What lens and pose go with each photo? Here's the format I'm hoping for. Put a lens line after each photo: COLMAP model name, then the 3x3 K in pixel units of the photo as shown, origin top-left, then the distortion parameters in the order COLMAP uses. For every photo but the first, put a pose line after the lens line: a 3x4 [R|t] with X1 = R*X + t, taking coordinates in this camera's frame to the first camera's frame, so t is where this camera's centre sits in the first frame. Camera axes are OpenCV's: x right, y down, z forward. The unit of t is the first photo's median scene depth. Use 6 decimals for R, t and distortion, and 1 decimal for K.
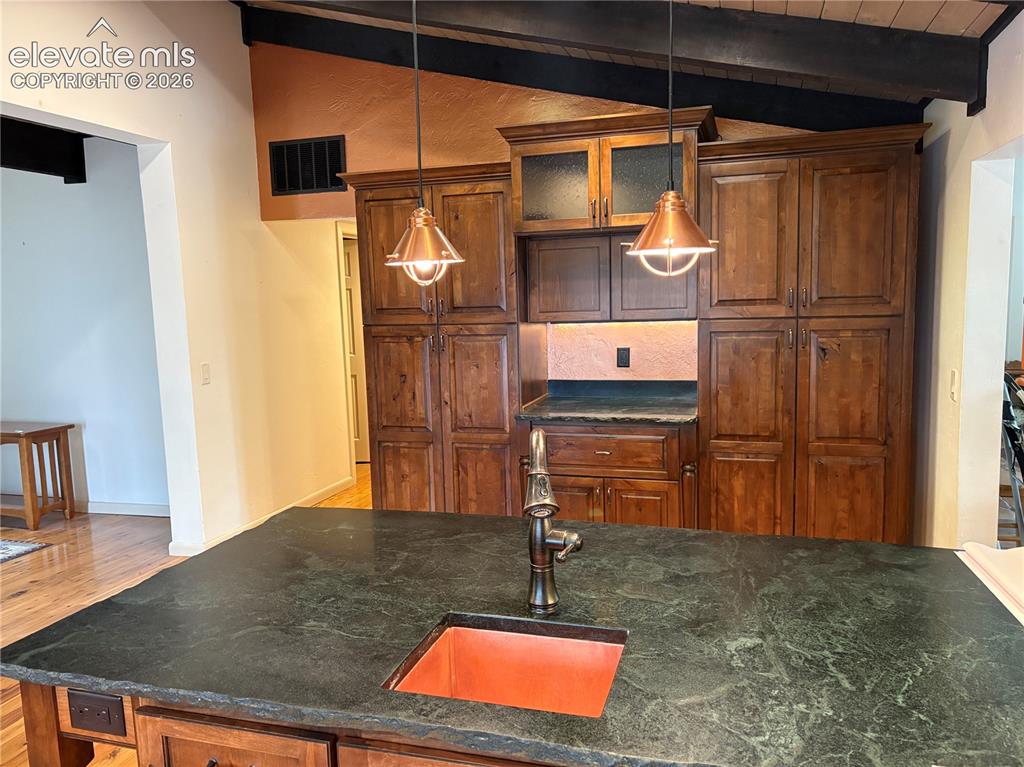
lens RADIAL K [[777.6, 0, 508.9], [0, 777.6, 389.9], [0, 0, 1]] dist [0.034682, -0.019164]
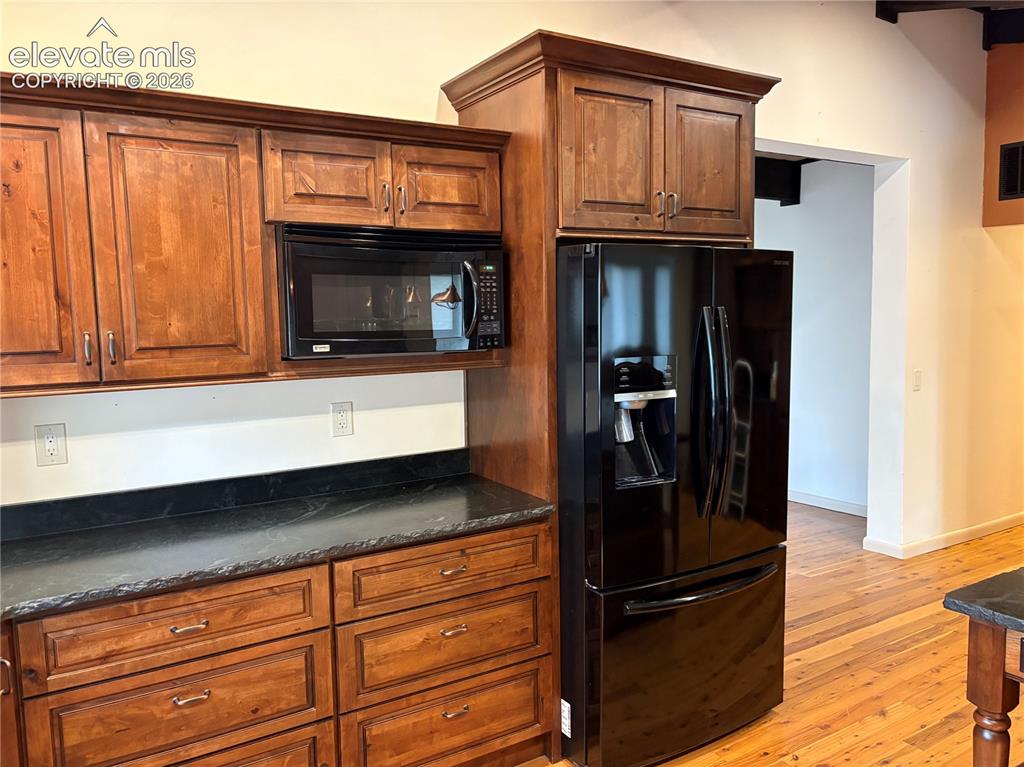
lens RADIAL K [[777.6, 0, 511.4], [0, 777.6, 377.3], [0, 0, 1]] dist [0.034682, -0.019164]
pose [[0.751403, 0.069486, -0.656175, -0.112622], [-0.085729, 0.996291, 0.007332, 0.013274], [0.654251, 0.050744, 0.754573, -0.121159]]
